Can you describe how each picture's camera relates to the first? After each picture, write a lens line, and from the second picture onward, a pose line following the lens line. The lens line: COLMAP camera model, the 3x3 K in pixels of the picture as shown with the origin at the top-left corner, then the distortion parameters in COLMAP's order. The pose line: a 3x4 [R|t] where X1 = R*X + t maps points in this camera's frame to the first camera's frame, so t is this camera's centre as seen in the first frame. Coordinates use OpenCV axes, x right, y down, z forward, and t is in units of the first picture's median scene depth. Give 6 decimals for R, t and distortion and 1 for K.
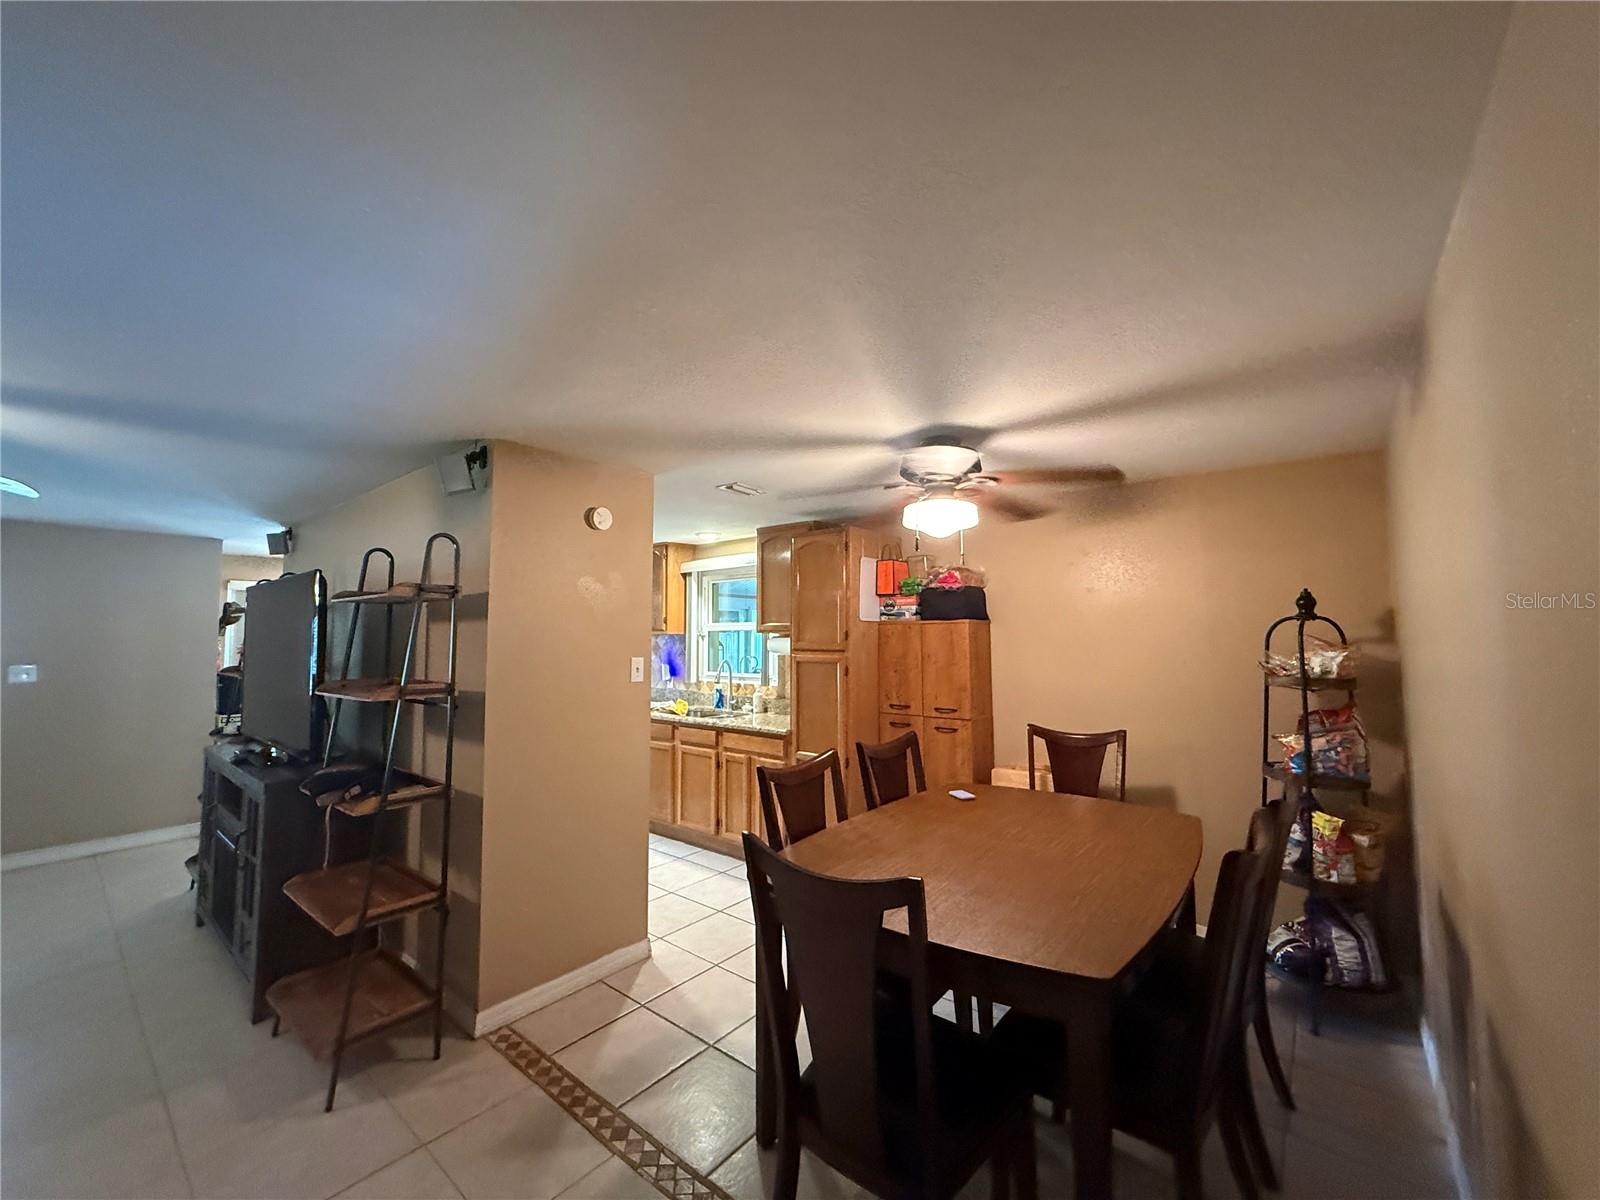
lens RADIAL K [[634.4, 0, 789.1], [0, 634.4, 596.0], [0, 0, 1]] dist [-0.004104, 0.001035]
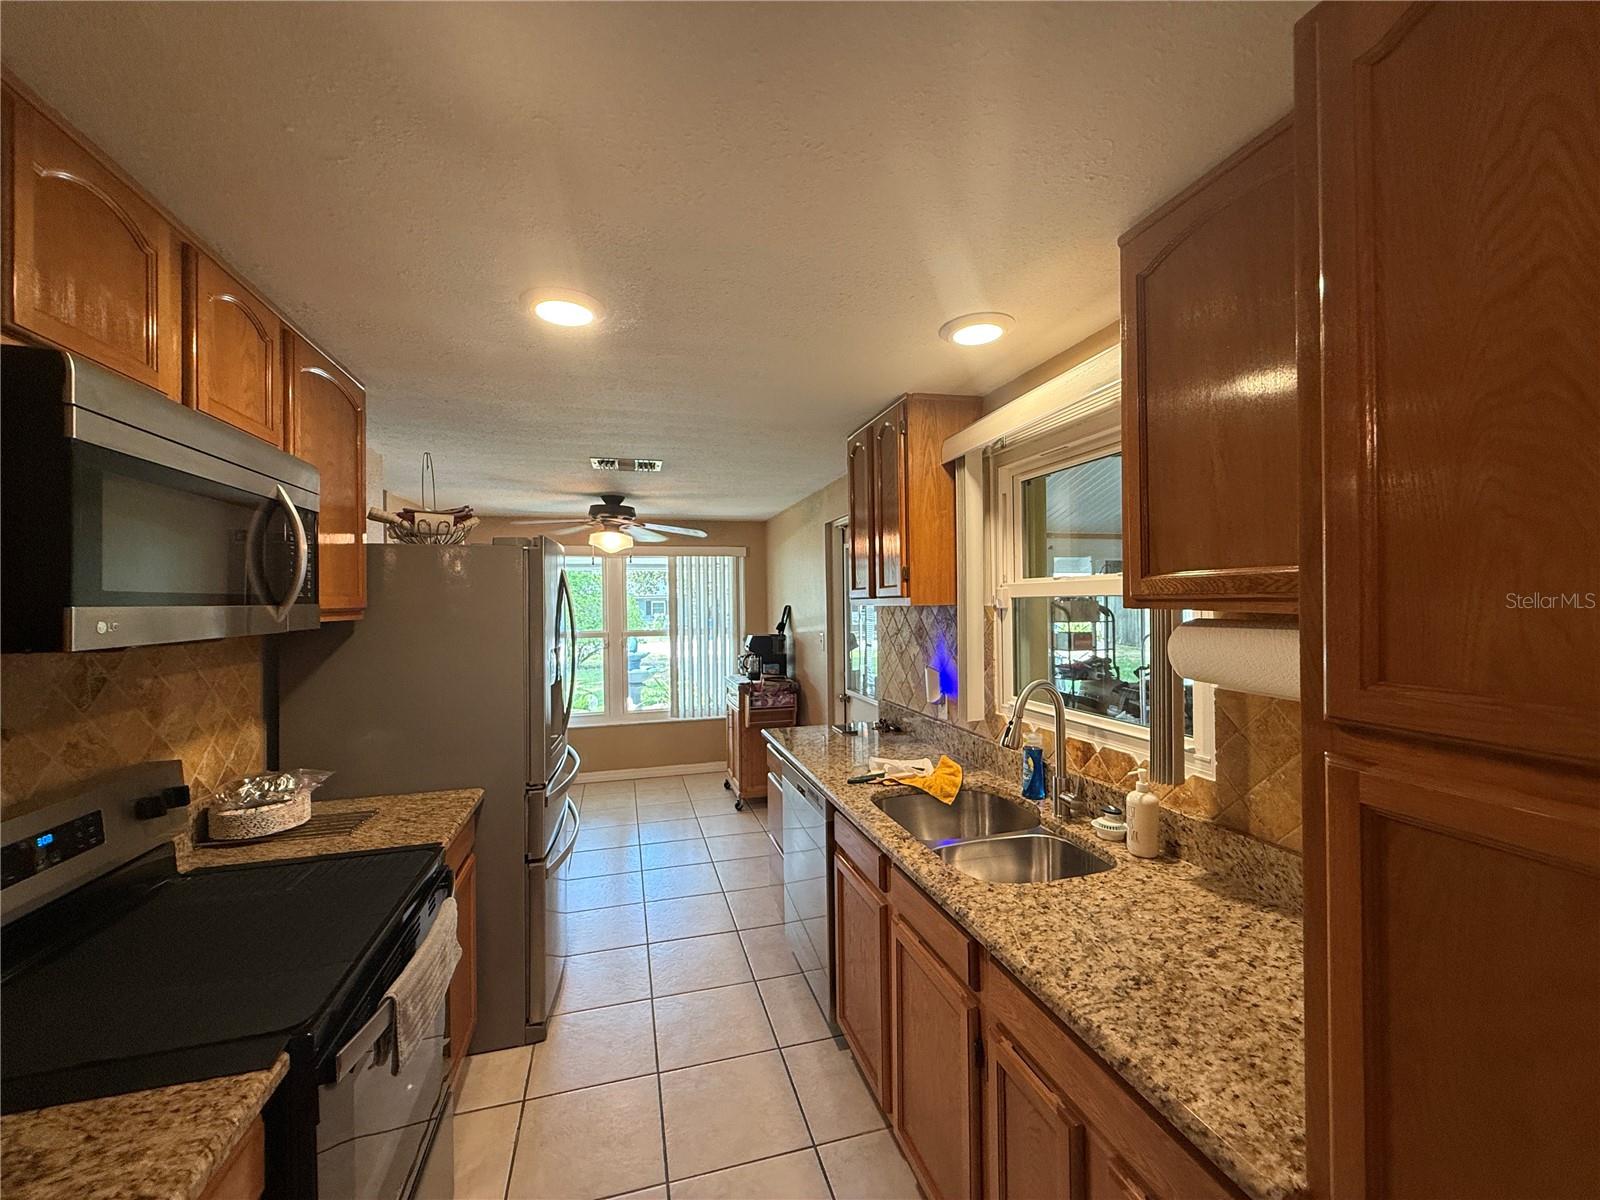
lens RADIAL K [[634.4, 0, 791.1], [0, 634.4, 608.6], [0, 0, 1]] dist [-0.004104, 0.001035]
pose [[0.819119, -0.002125, -0.573619, -0.018878], [0.048880, 0.996615, 0.066108, 0.054860], [0.571537, -0.082189, 0.816450, 1.140046]]
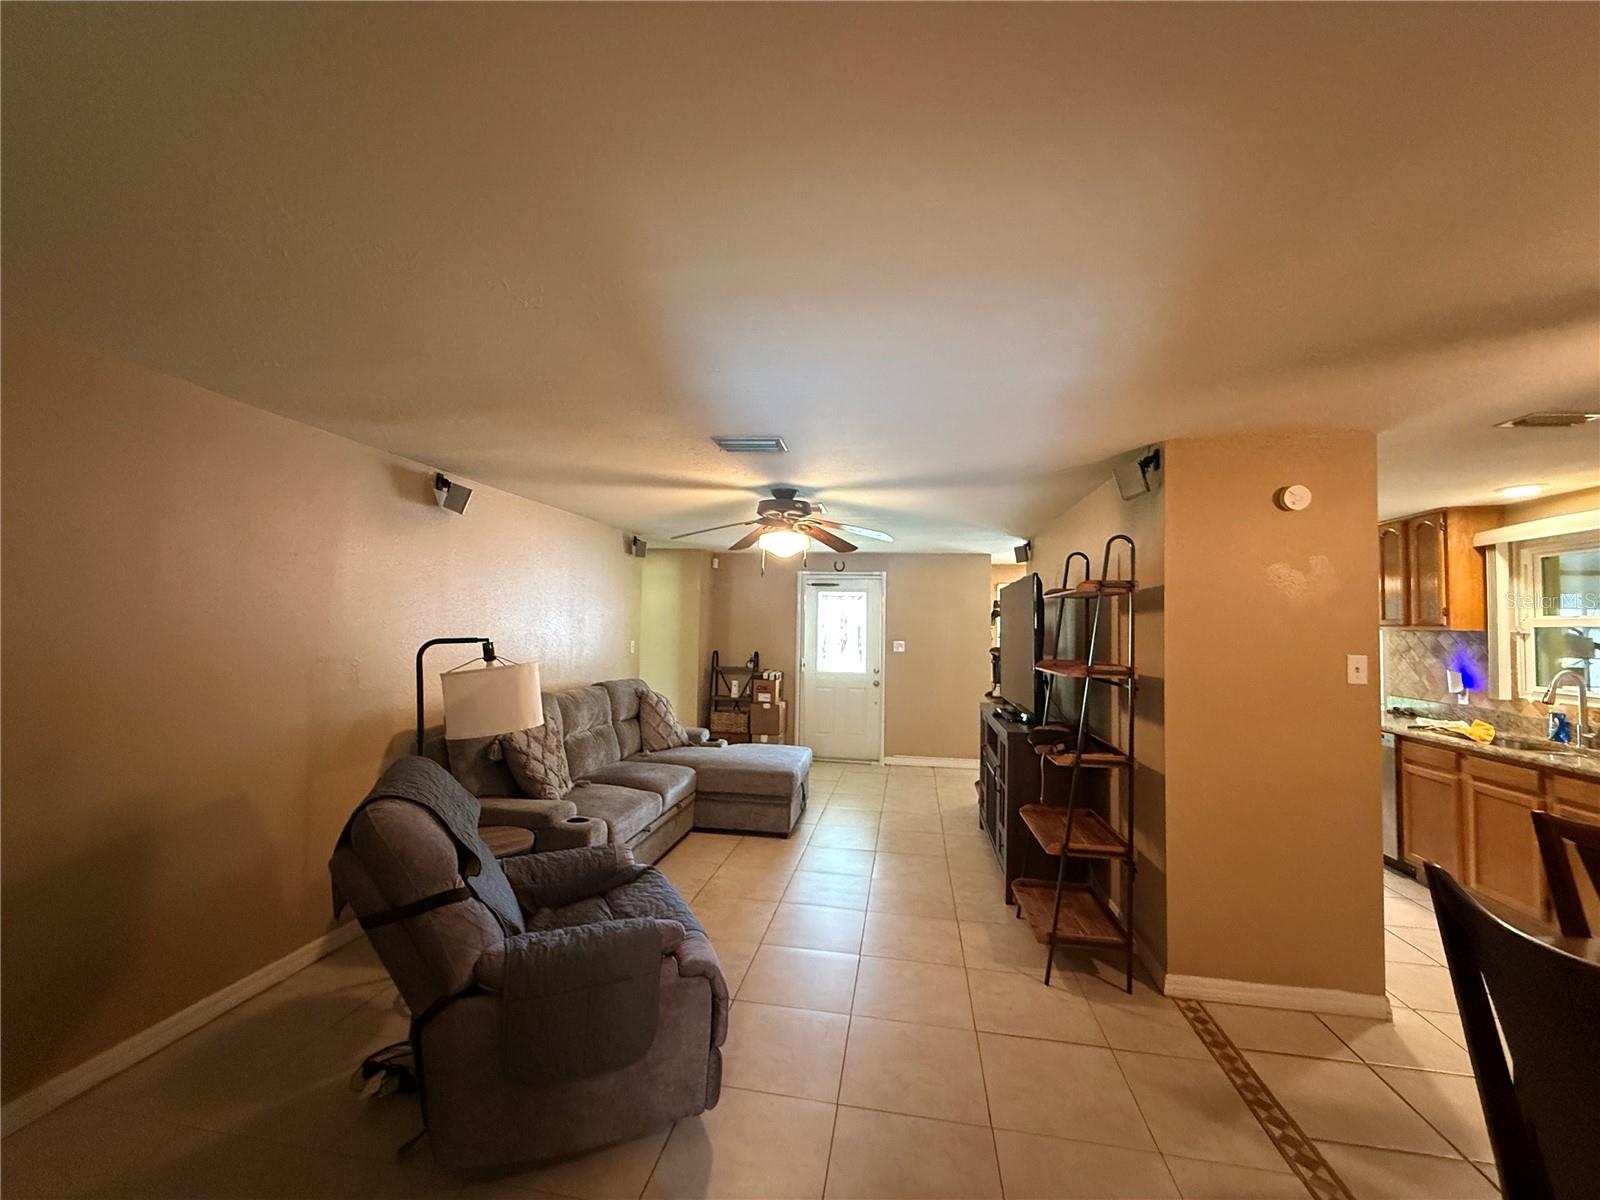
lens RADIAL K [[634.4, 0, 804.3], [0, 634.4, 596.7], [0, 0, 1]] dist [-0.004104, 0.001035]
pose [[0.506533, -0.025398, -0.861847, 0.123960], [0.034196, 0.999371, -0.009353, 0.002386], [0.861542, -0.024734, 0.507083, -0.059340]]
